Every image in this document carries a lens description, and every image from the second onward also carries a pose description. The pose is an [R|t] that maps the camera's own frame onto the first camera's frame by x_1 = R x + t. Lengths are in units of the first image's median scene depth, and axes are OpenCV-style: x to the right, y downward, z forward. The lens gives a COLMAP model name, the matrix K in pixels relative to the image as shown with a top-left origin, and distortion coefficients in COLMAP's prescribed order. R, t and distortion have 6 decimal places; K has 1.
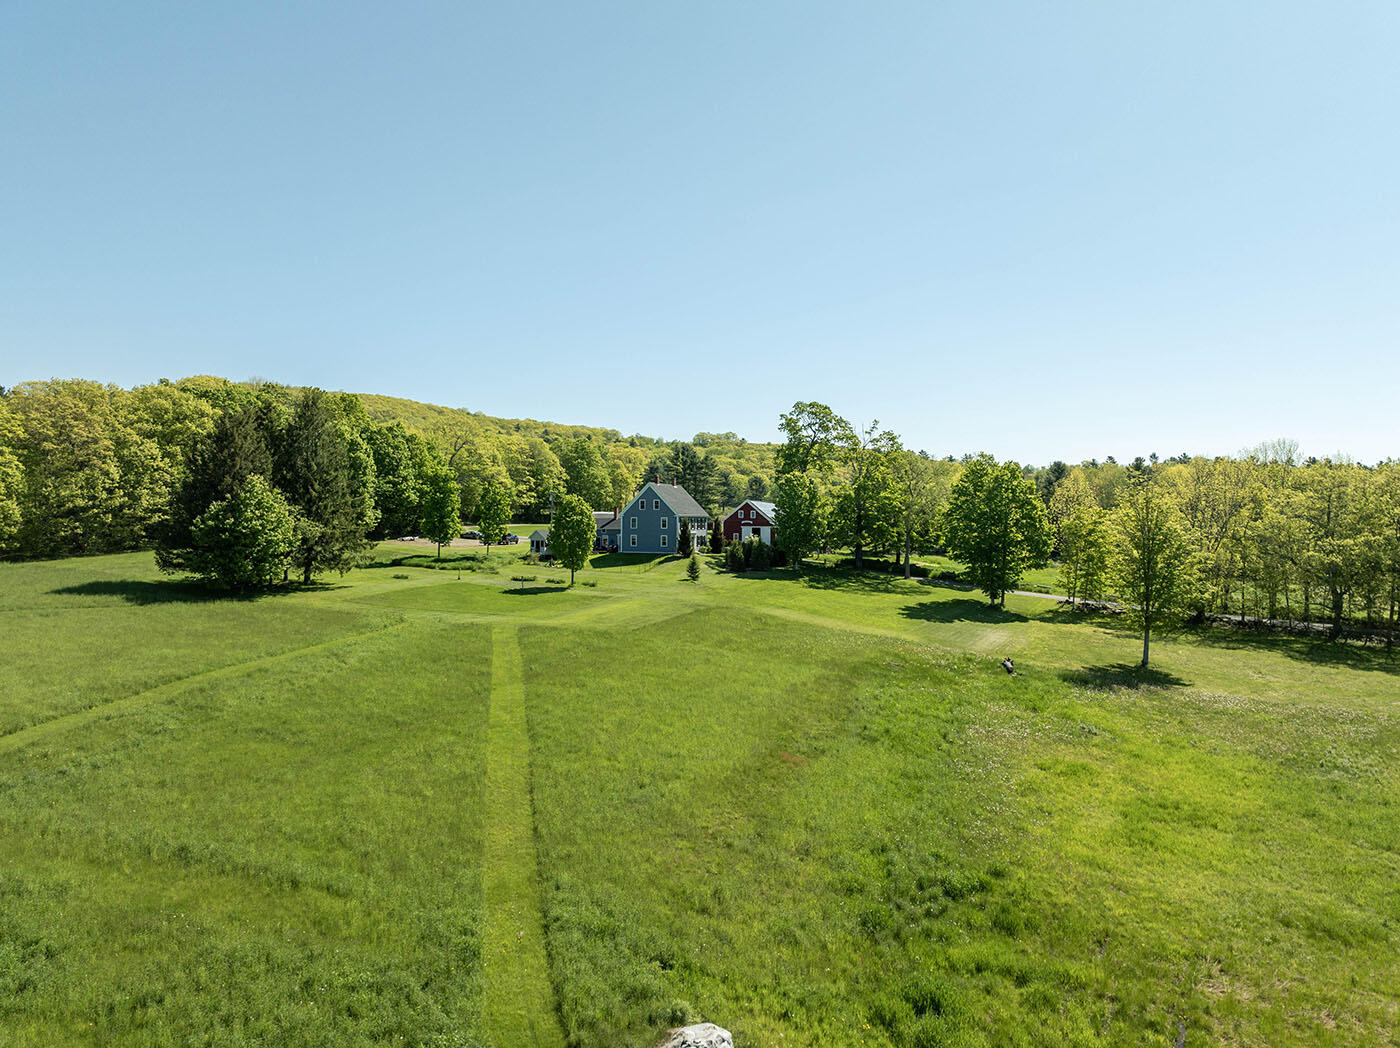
lens RADIAL K [[1022.5, 0, 703.9], [0, 1022.5, 518.3], [0, 0, 1]] dist [-0.024573, 0.013784]
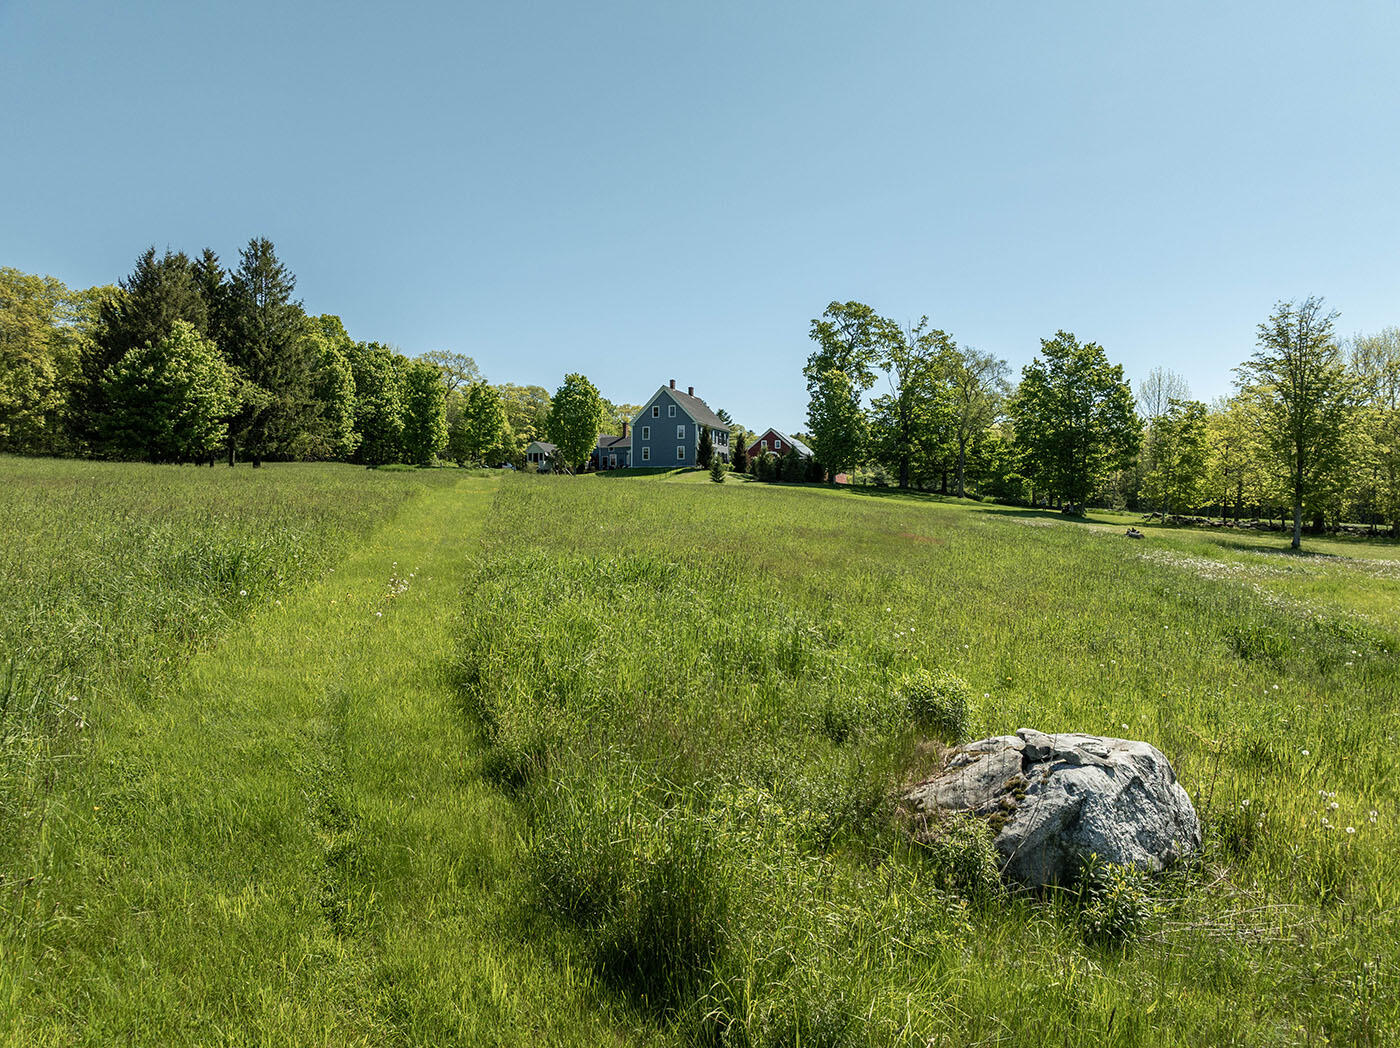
lens RADIAL K [[1022.5, 0, 696.5], [0, 1022.5, 529.8], [0, 0, 1]] dist [-0.024573, 0.013784]
pose [[0.999914, -0.000025, -0.013093, -0.014475], [0.000139, 0.999962, 0.008717, 0.078947], [0.013093, -0.008718, 0.999876, 0.130822]]
